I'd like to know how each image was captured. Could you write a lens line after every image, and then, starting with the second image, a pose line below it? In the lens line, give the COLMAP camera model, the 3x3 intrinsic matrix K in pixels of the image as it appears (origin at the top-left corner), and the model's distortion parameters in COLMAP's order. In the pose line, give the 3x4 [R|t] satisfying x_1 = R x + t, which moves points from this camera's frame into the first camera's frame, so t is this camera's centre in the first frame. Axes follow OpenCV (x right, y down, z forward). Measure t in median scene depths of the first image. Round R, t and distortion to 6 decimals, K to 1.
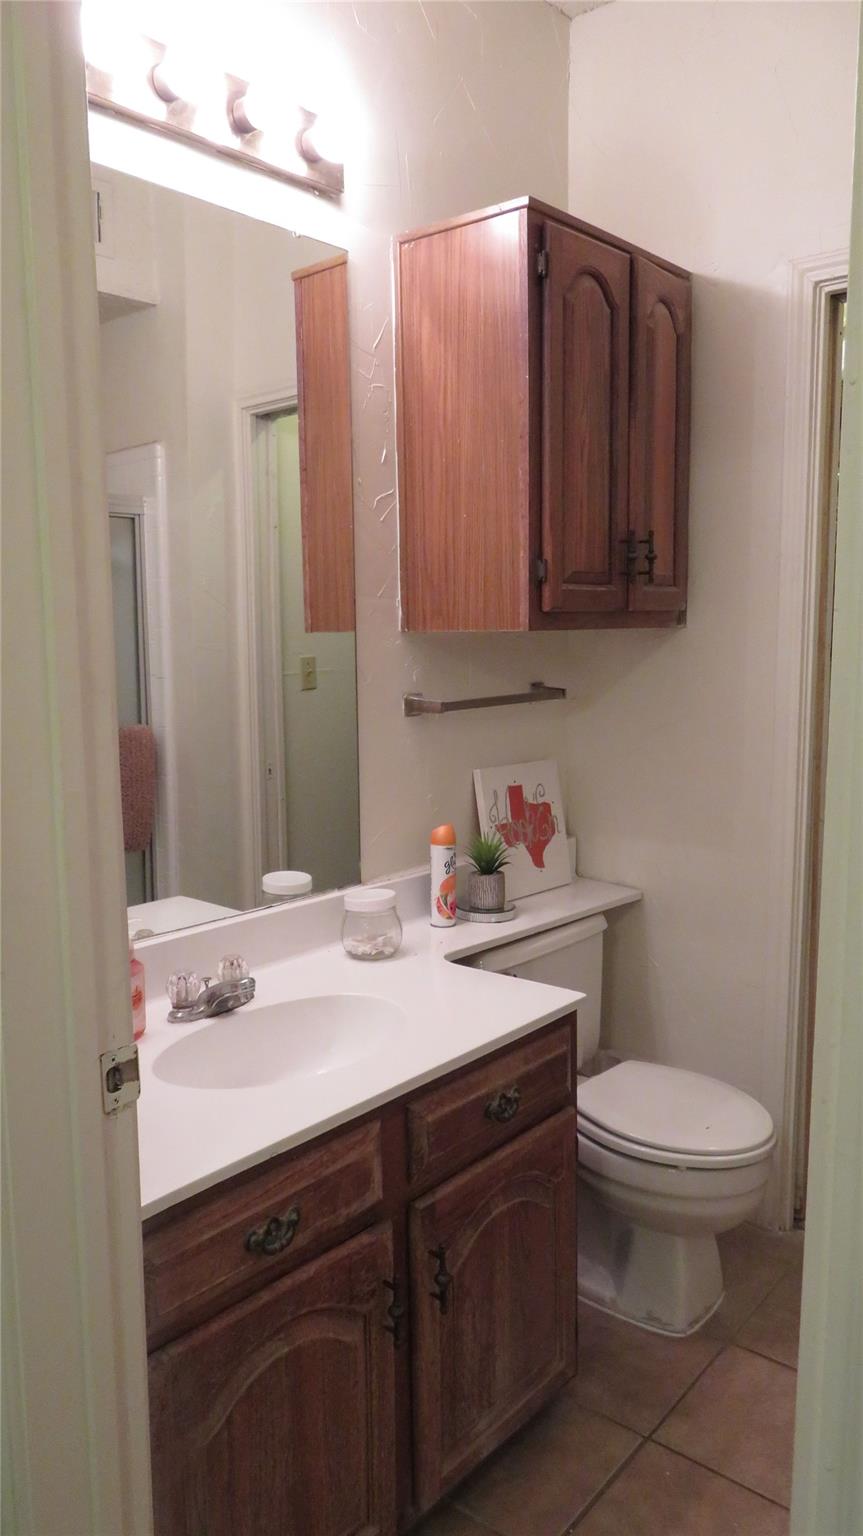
lens RADIAL K [[1086.3, 0, 431.5], [0, 1086.3, 768.0], [0, 0, 1]] dist [-0.006919, 0.003241]
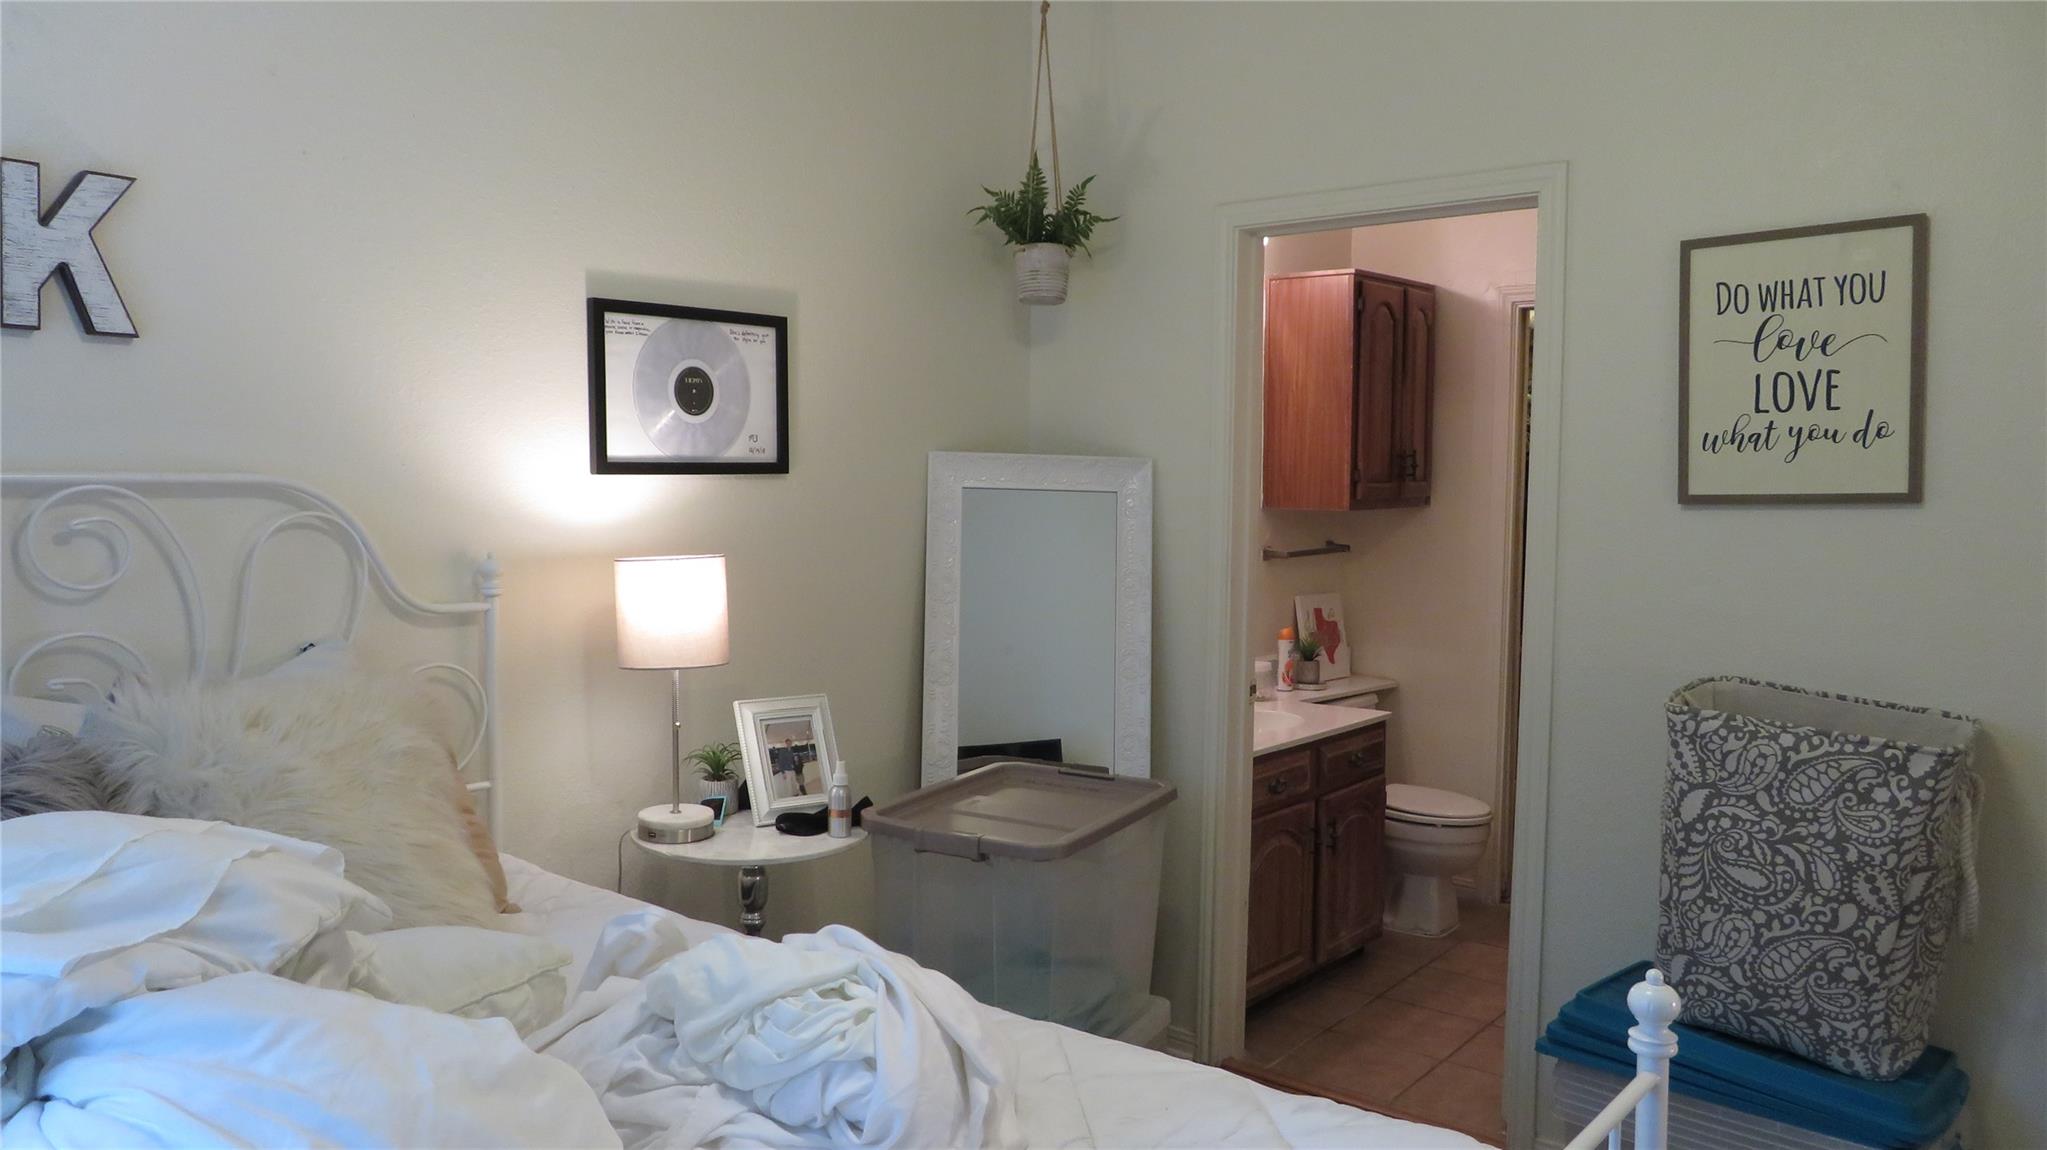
lens RADIAL K [[1447.7, 0, 1023.5], [0, 1447.7, 575.0], [0, 0, 1]] dist [-0.006919, 0.003241]
pose [[0.999647, 0.015044, 0.021912, -0.436547], [-0.013816, 0.998383, -0.055149, 0.099930], [-0.022706, 0.054827, 0.998238, -1.166538]]
